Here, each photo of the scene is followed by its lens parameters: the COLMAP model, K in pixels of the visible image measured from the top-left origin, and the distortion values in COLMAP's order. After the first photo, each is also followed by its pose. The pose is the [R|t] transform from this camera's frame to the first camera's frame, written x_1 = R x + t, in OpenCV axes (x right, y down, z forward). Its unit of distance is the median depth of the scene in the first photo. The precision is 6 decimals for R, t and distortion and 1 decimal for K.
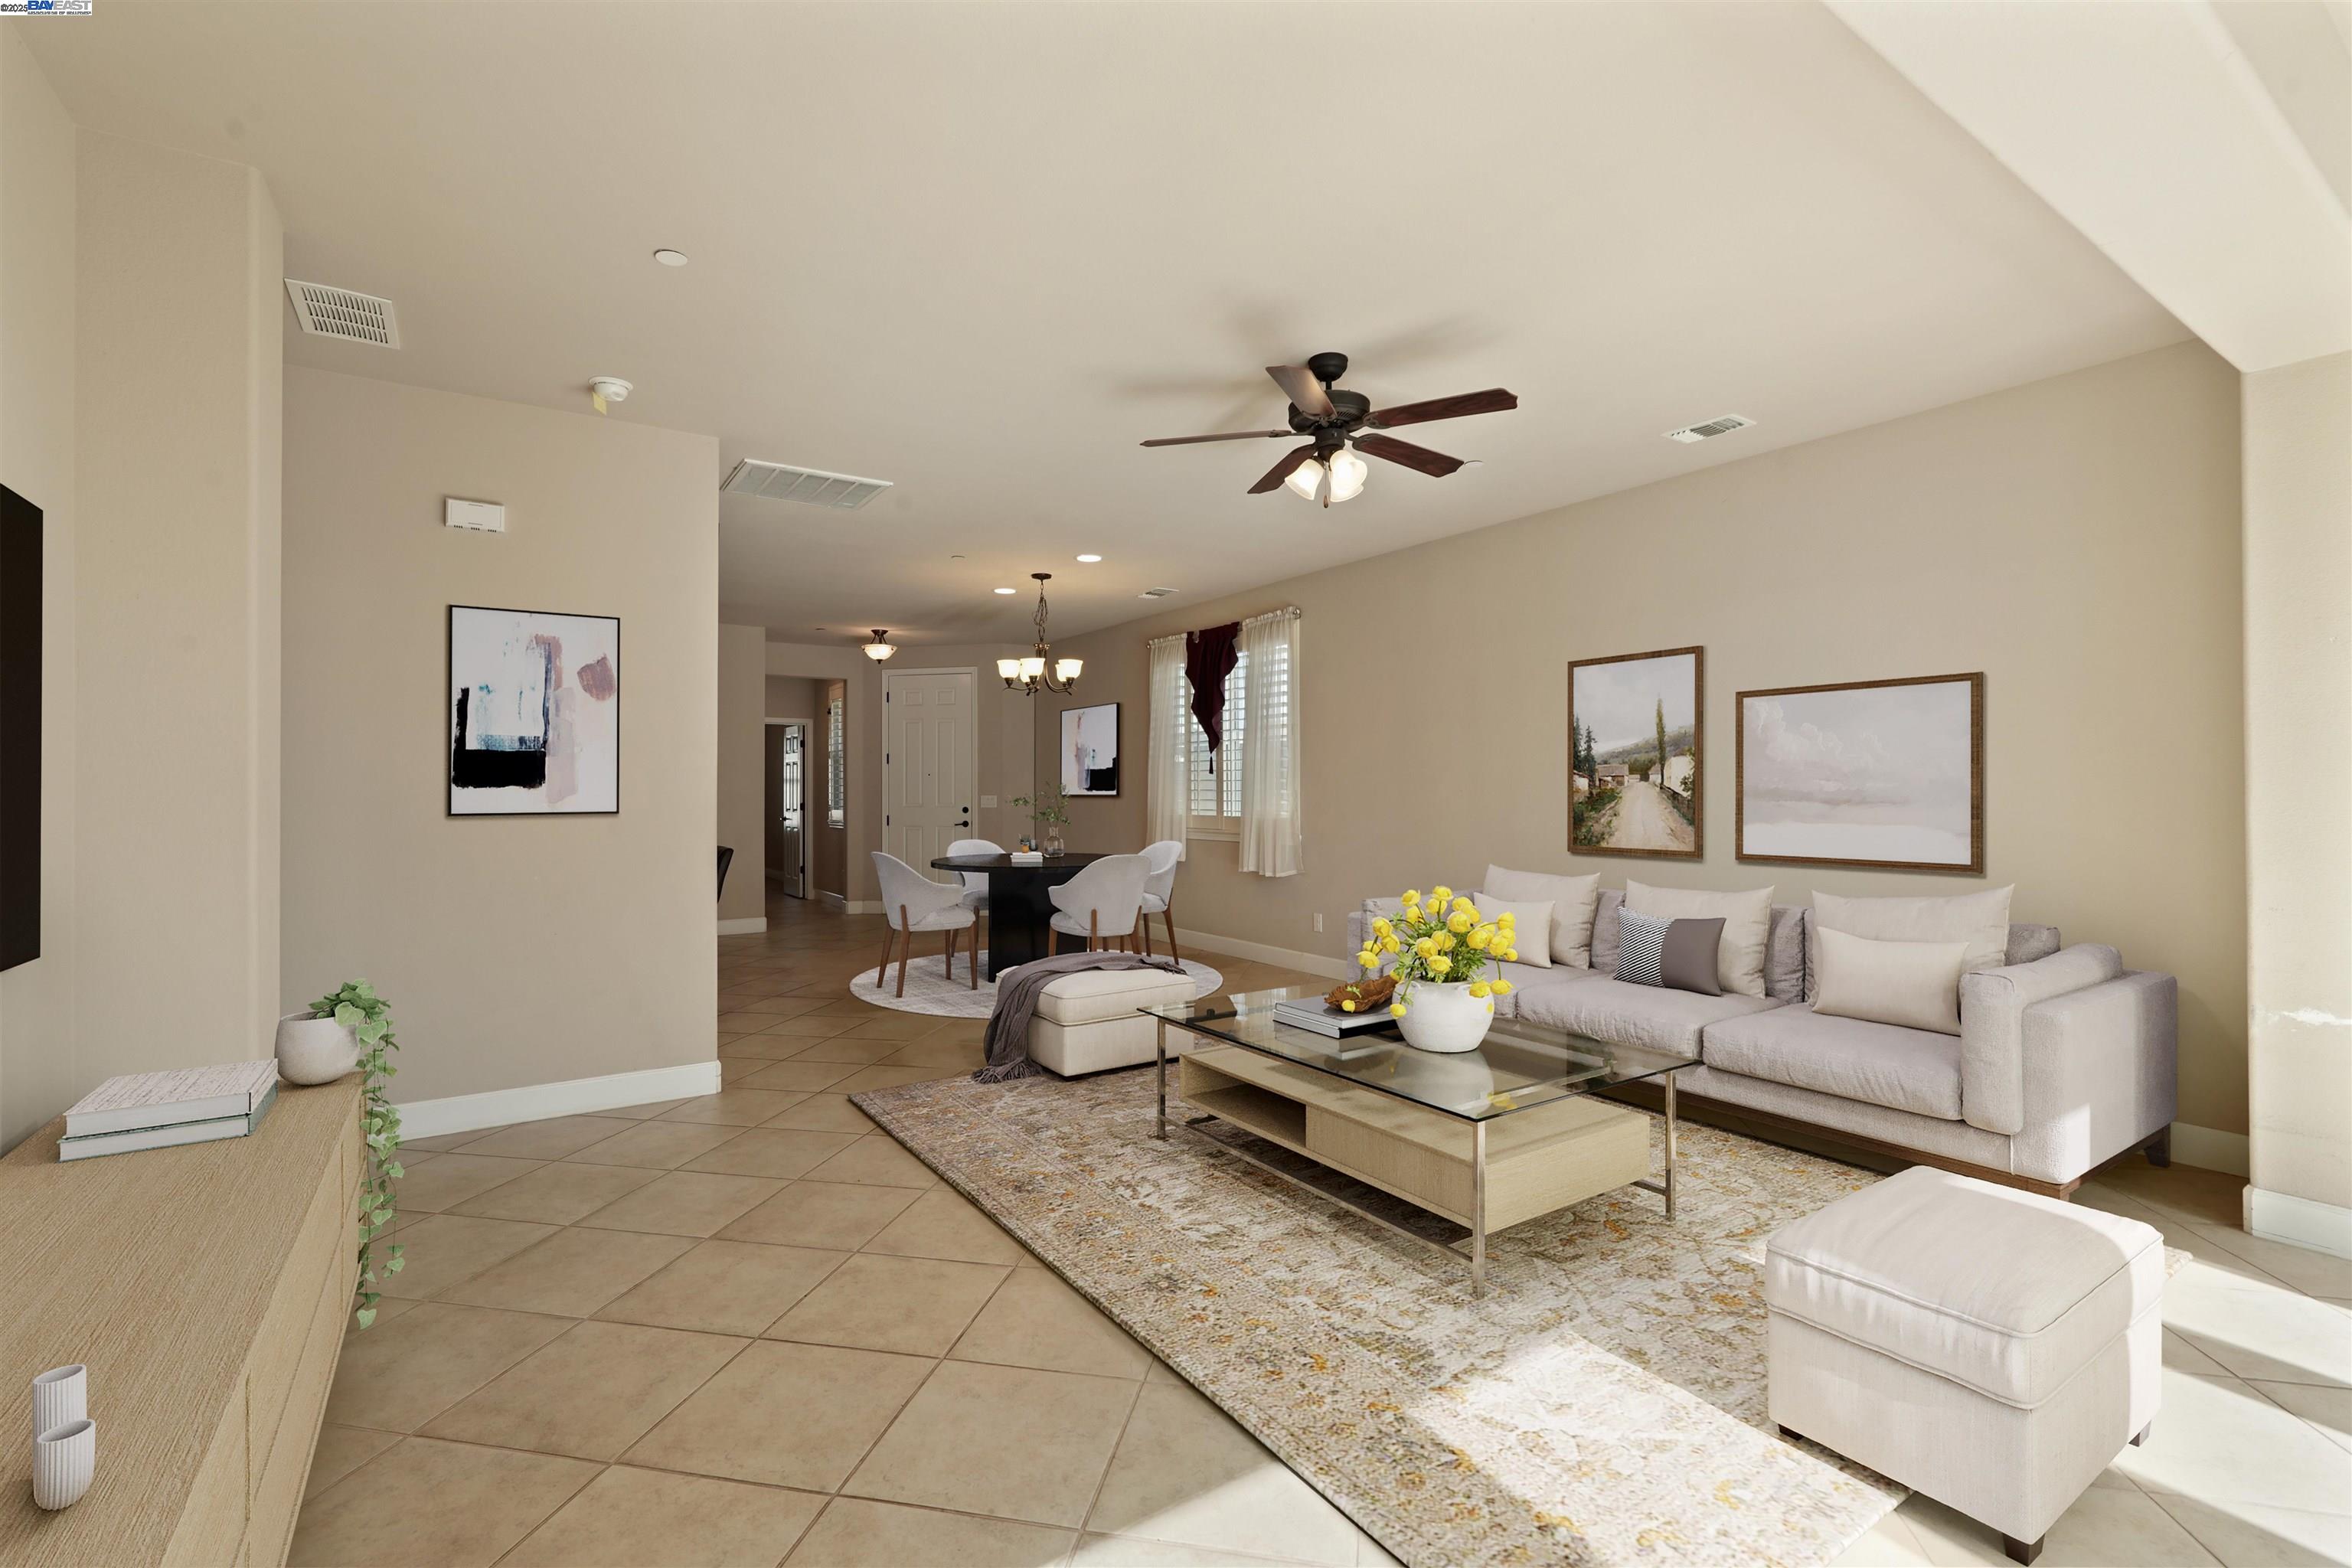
lens RADIAL K [[1048.0, 0, 1167.3], [0, 1048.0, 782.4], [0, 0, 1]] dist [-0.000178, 0.000679]
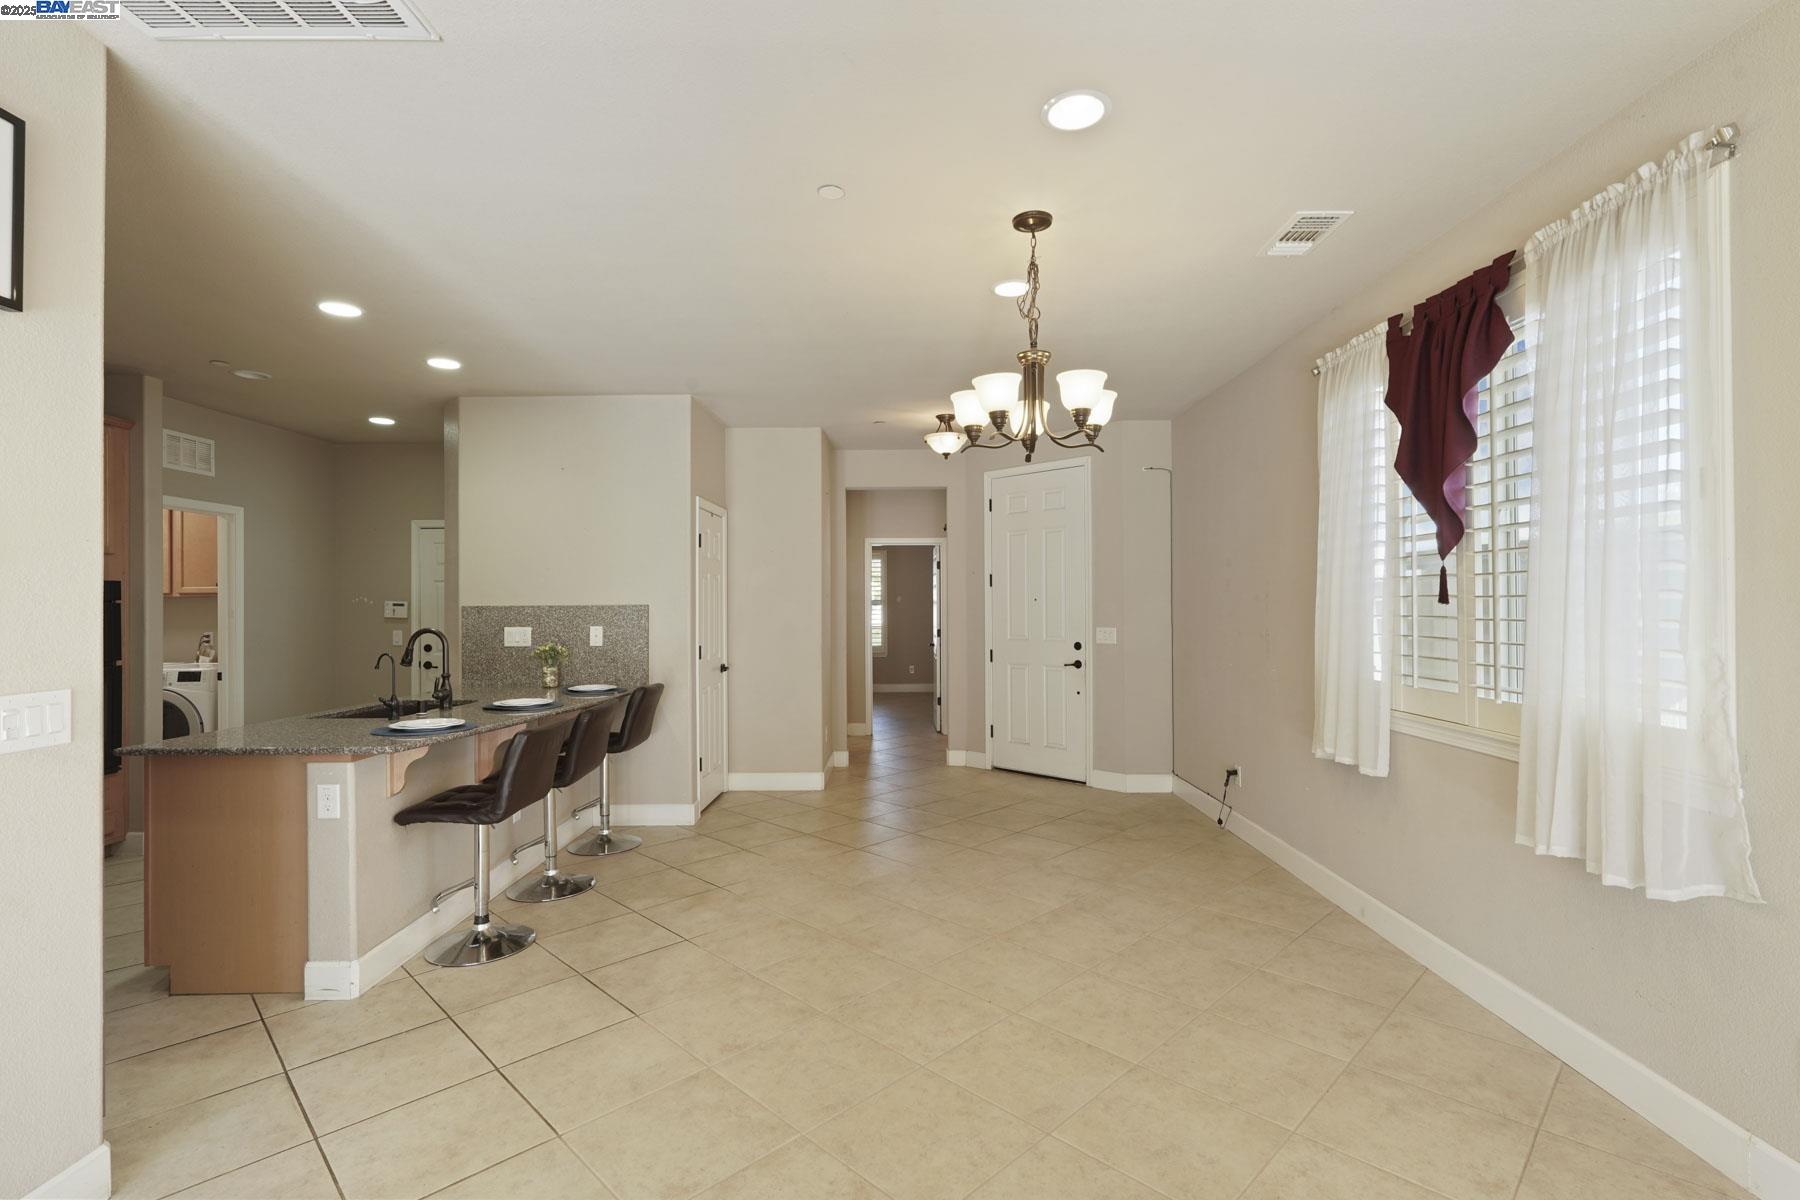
lens RADIAL K [[836.4, 0, 900.2], [0, 836.4, 595.5], [0, 0, 1]] dist [-0.005207, 0.001274]
pose [[0.837360, -0.009509, -0.546569, 0.042469], [0.009516, 0.999951, -0.002818, -0.013066], [0.546568, -0.002842, 0.837410, 0.566494]]
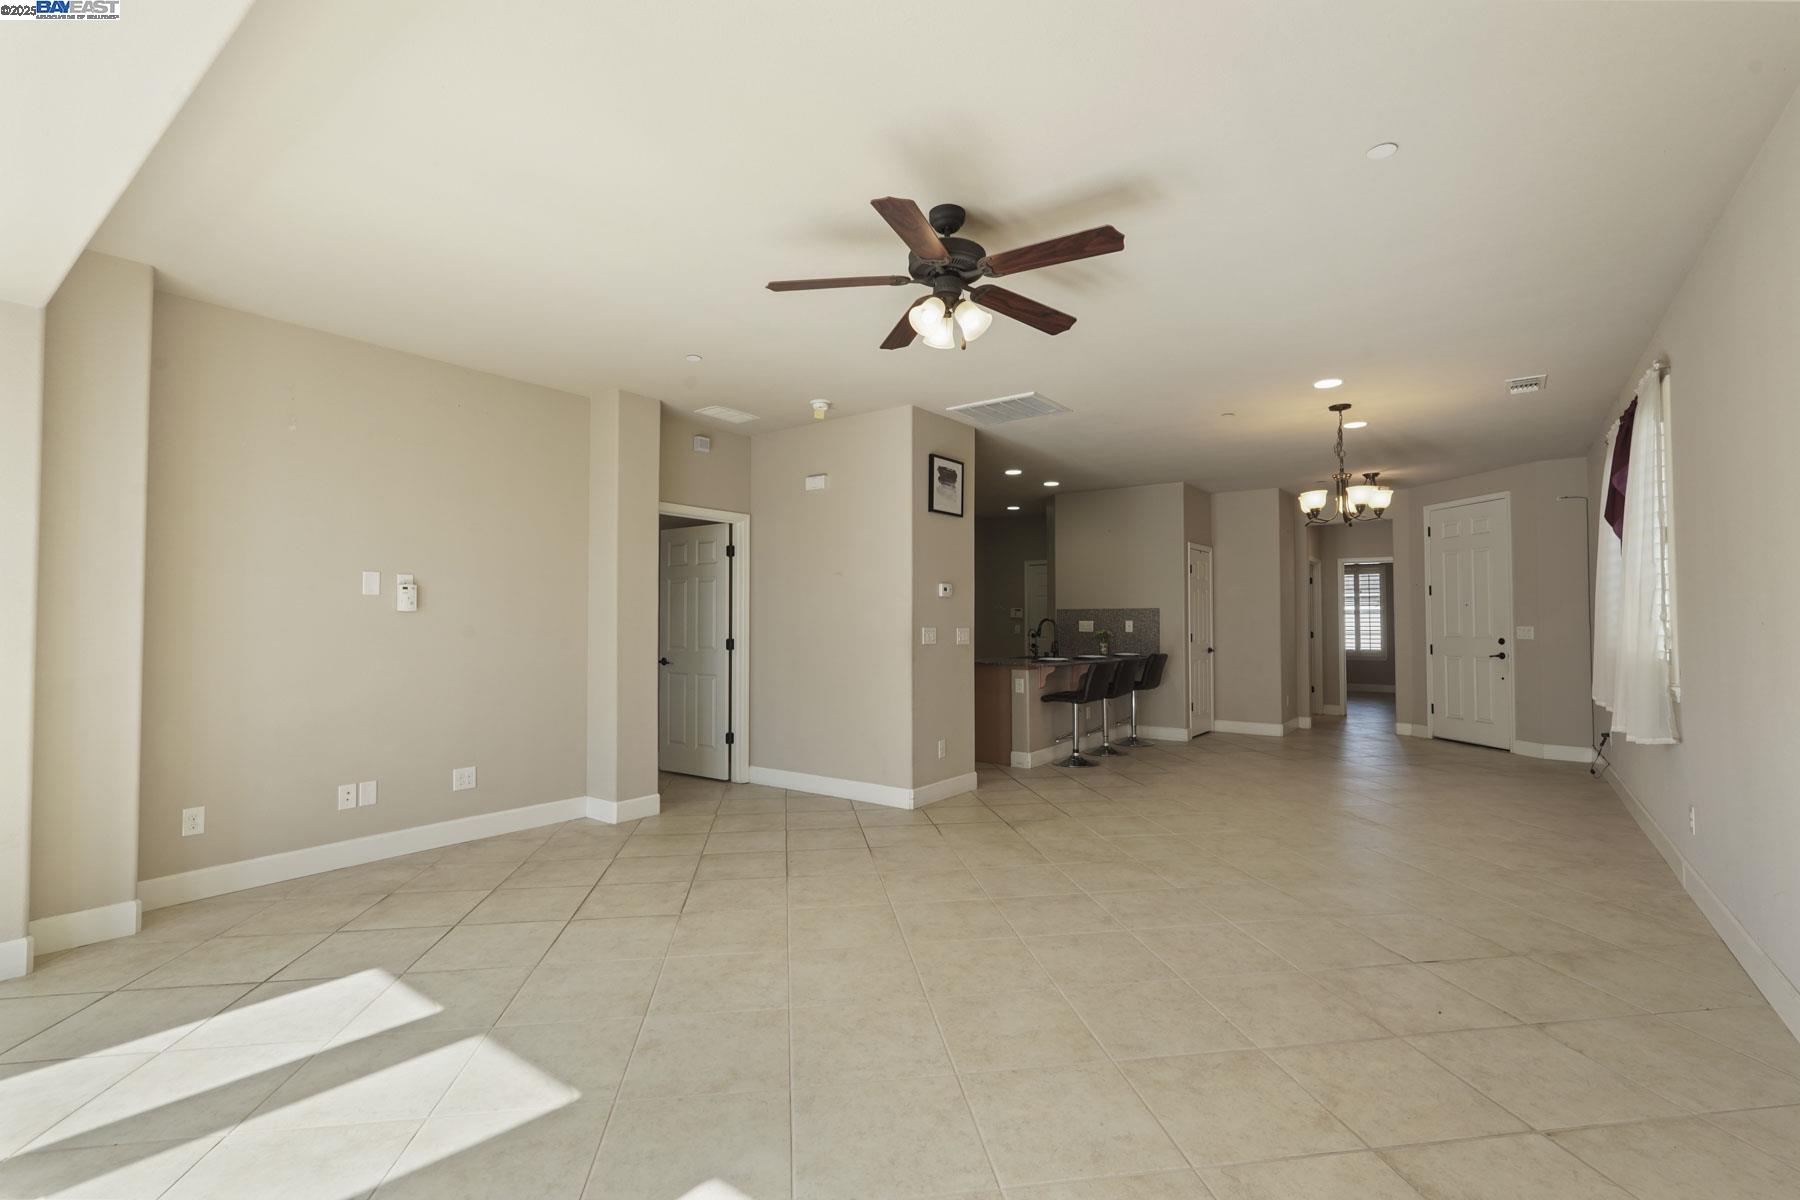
lens RADIAL K [[802.0, 0, 903.5], [0, 802.0, 601.4], [0, 0, 1]] dist [-0.000178, 0.000679]
pose [[0.354981, -0.021844, -0.934618, 0.403487], [0.007154, 0.999761, -0.020649, 0.001479], [0.934846, 0.000644, 0.355053, 0.305573]]
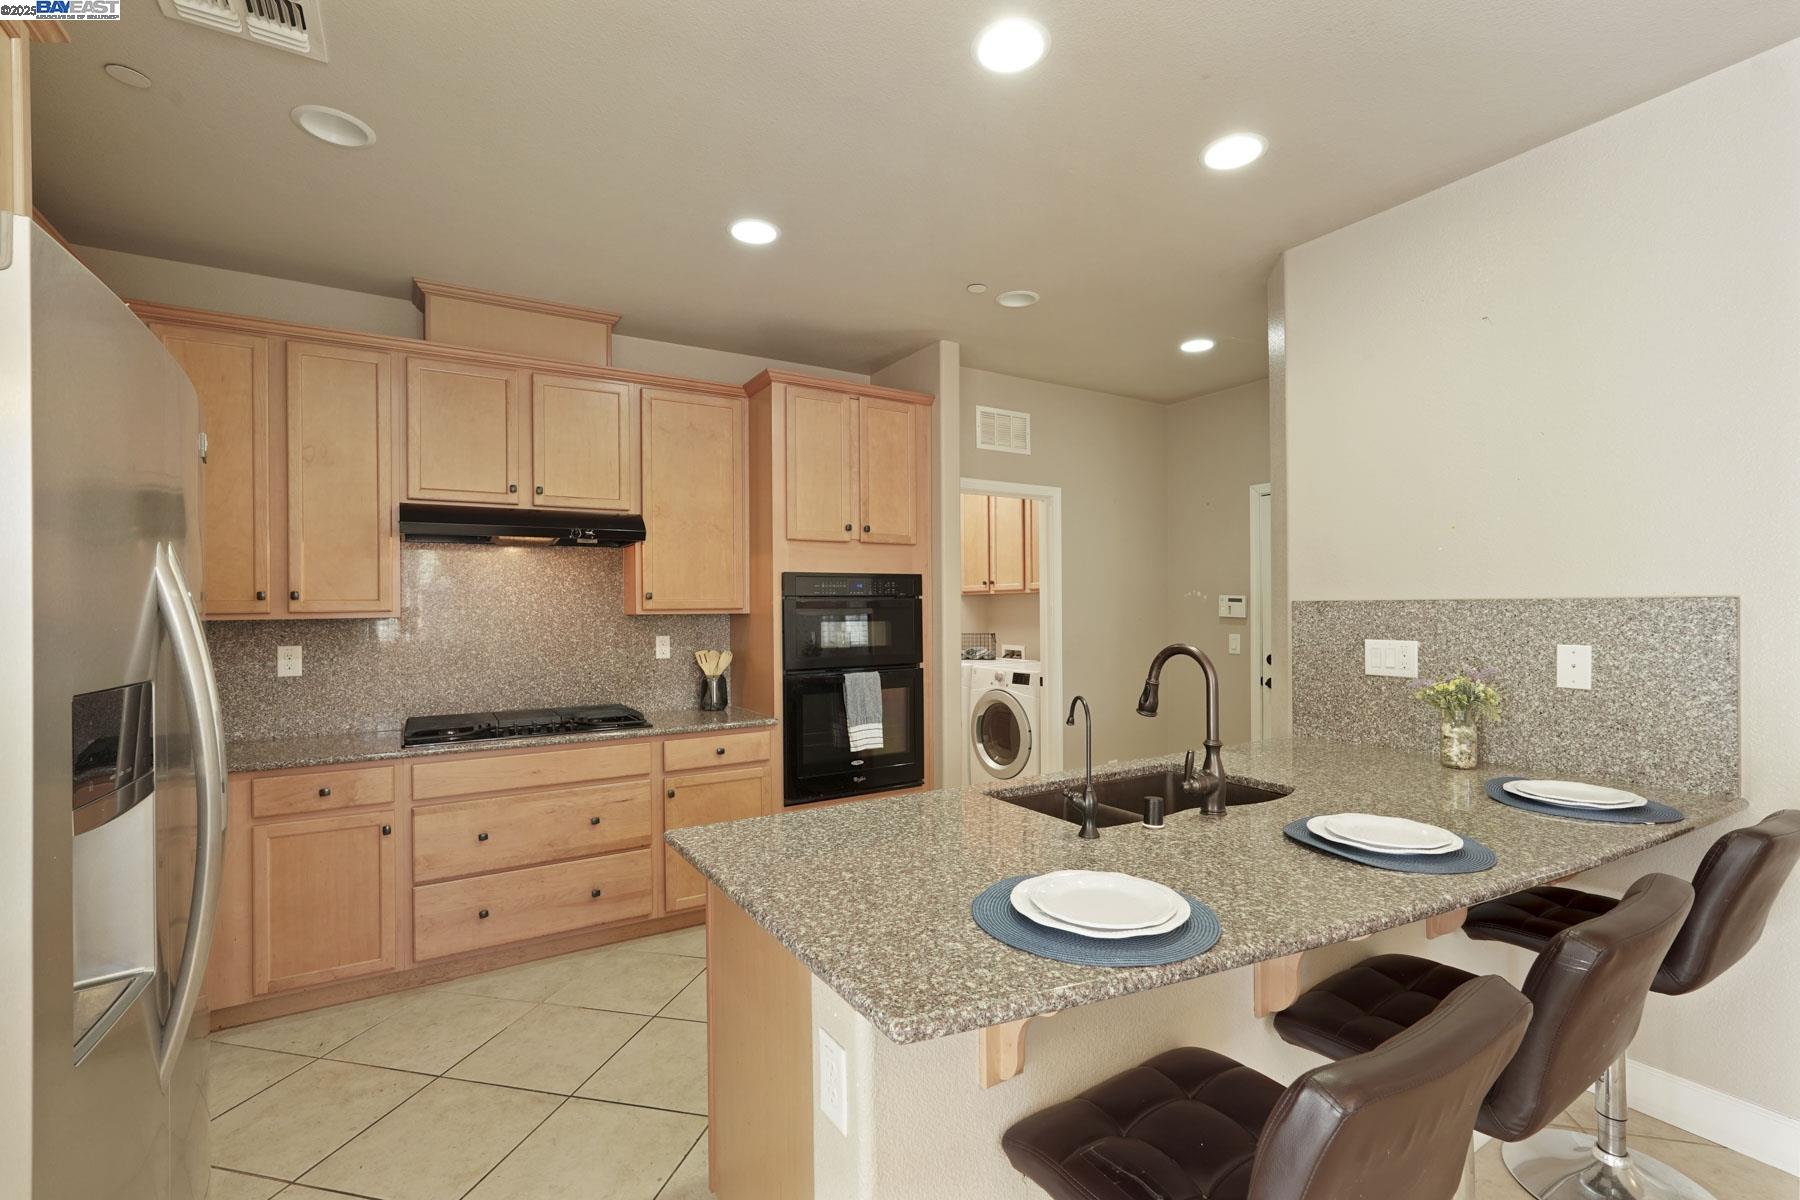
lens RADIAL K [[802.0, 0, 900.8], [0, 802.0, 609.3], [0, 0, 1]] dist [-0.000178, 0.000679]
pose [[-0.019856, 0.005412, -0.999788, -0.235556], [0.016428, 0.999852, 0.005086, -0.010896], [0.999668, -0.016323, -0.019942, 0.758735]]
